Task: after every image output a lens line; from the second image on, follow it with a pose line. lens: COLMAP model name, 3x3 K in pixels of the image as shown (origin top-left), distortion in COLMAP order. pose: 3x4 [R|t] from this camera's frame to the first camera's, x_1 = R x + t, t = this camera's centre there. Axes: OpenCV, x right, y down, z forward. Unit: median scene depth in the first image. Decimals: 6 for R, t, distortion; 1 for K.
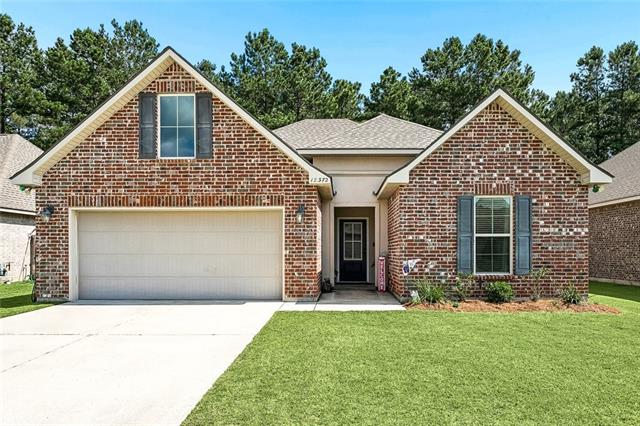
lens RADIAL K [[398.3, 0, 318.3], [0, 398.3, 212.3], [0, 0, 1]] dist [0.009180, -0.000394]
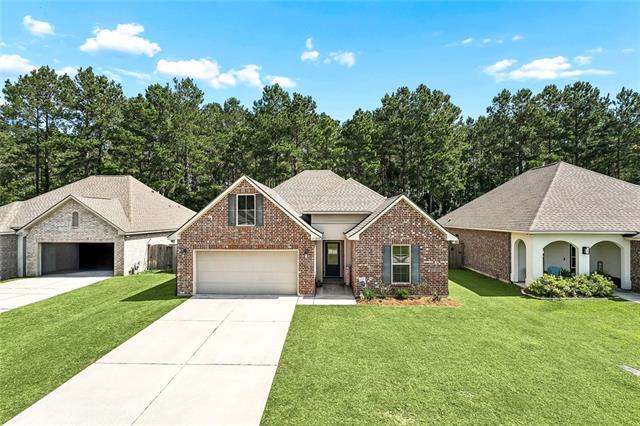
lens RADIAL K [[312.3, 0, 306.1], [0, 312.3, 181.3], [0, 0, 1]] dist [0.018802, 0.000115]
pose [[0.999963, 0.003761, -0.007788, -0.032696], [-0.003748, 0.999992, 0.001695, -0.343004], [0.007795, -0.001666, 0.999968, -0.561379]]
